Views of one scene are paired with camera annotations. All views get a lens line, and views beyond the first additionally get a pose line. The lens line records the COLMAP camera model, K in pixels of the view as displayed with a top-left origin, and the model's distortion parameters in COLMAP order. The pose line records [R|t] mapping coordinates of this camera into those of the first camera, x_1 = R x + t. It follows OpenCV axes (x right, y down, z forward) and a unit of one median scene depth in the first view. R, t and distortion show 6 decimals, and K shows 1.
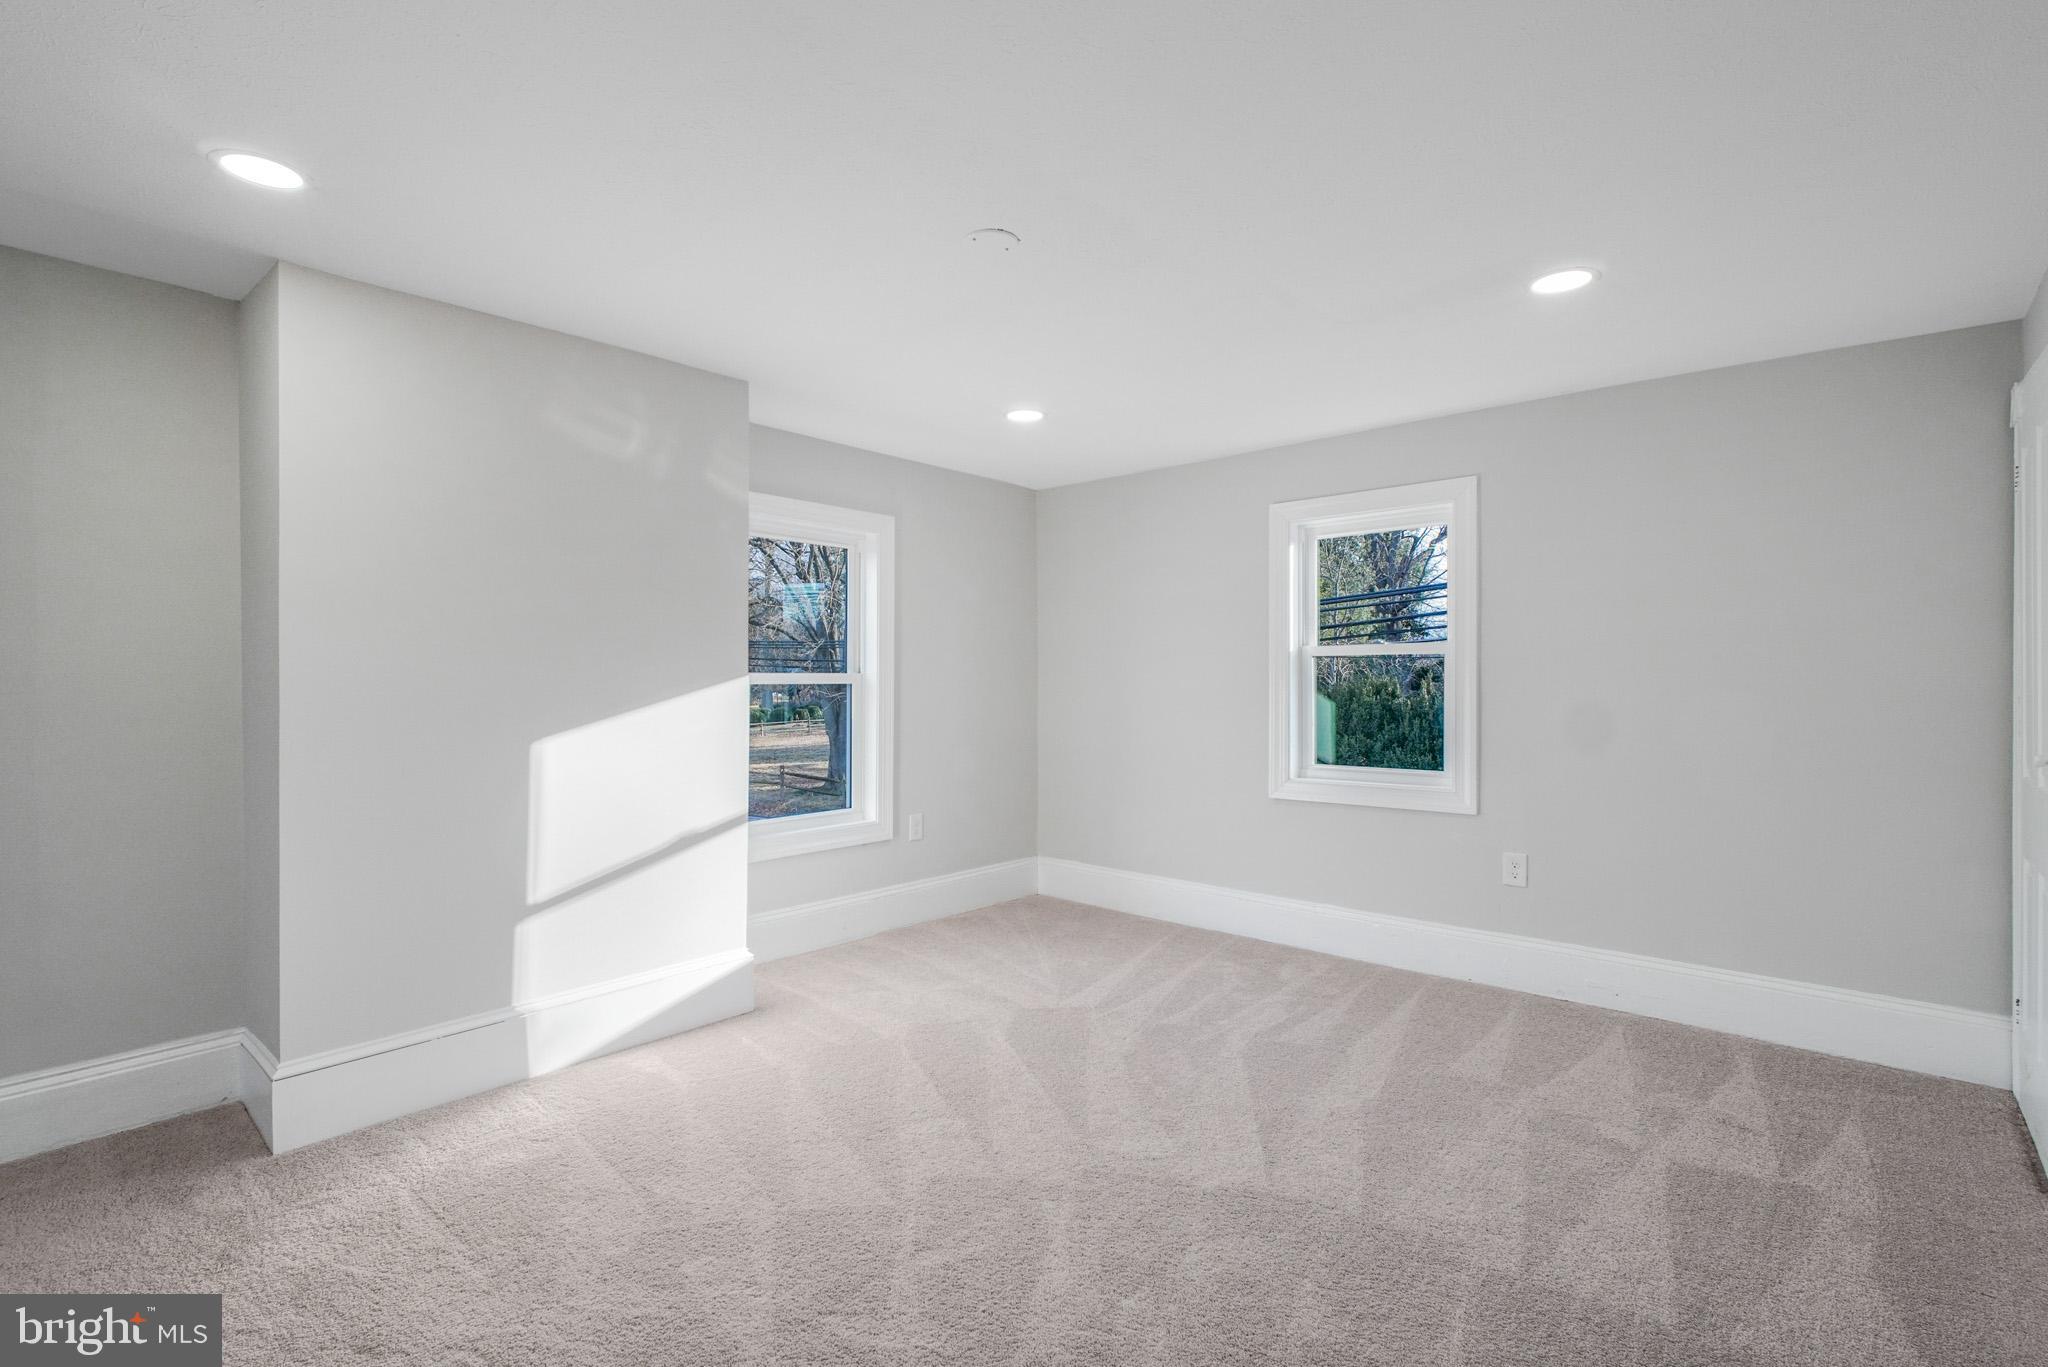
lens RADIAL K [[977.7, 0, 1012.0], [0, 977.7, 683.3], [0, 0, 1]] dist [0.002116, -0.011263]
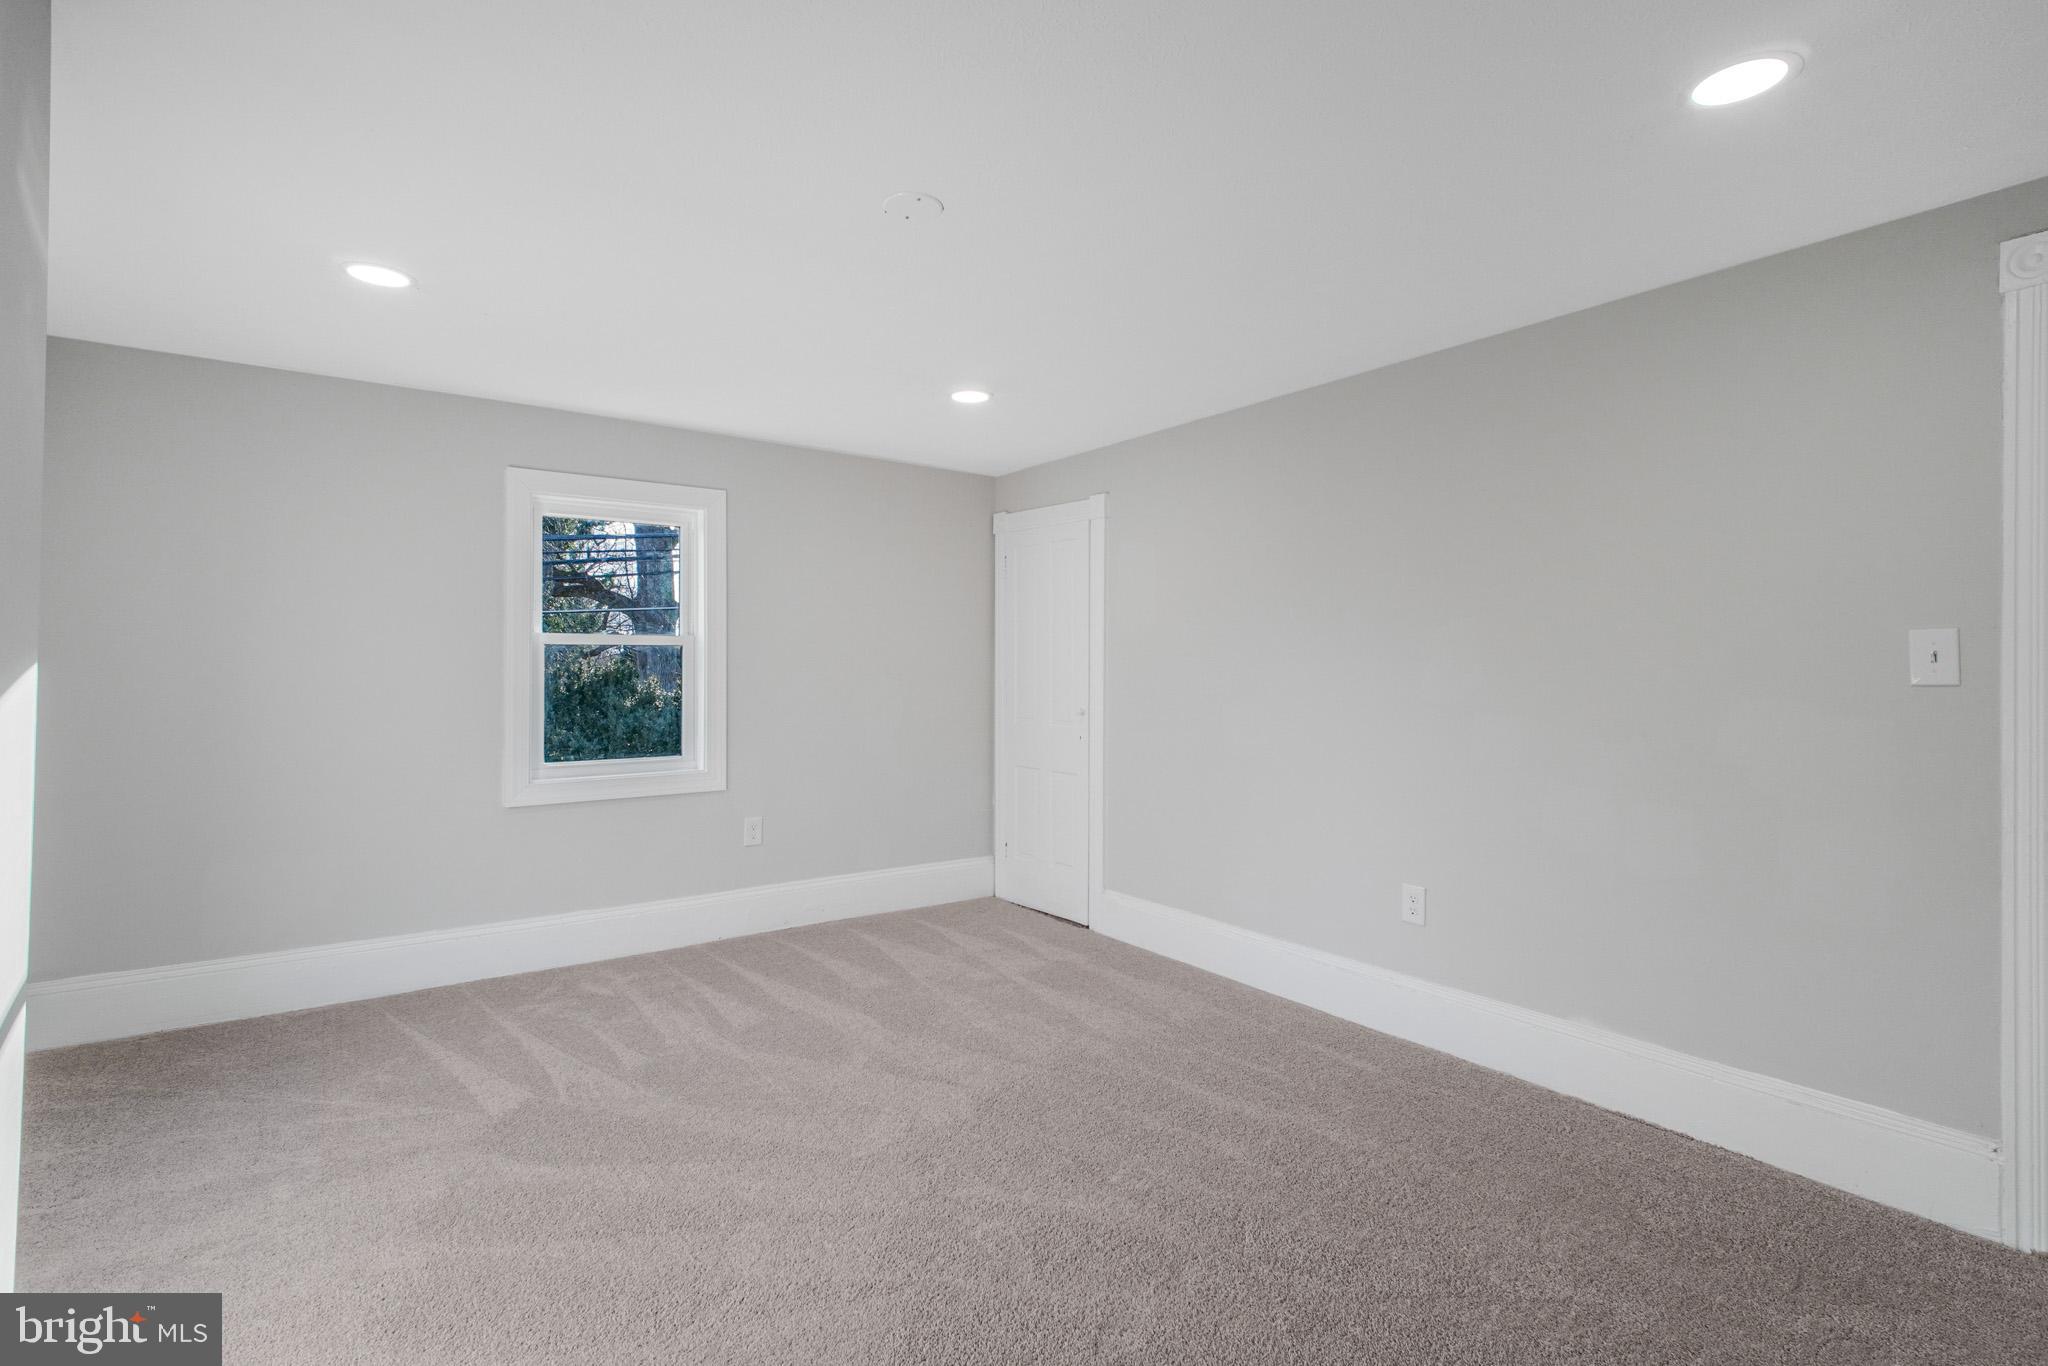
lens RADIAL K [[977.7, 0, 1012.0], [0, 977.7, 682.8], [0, 0, 1]] dist [0.002116, -0.011263]
pose [[0.183639, -0.009881, 0.982944, -0.598853], [0.006015, 0.999942, 0.008928, 0.003821], [-0.982975, 0.004273, 0.183687, 0.496791]]
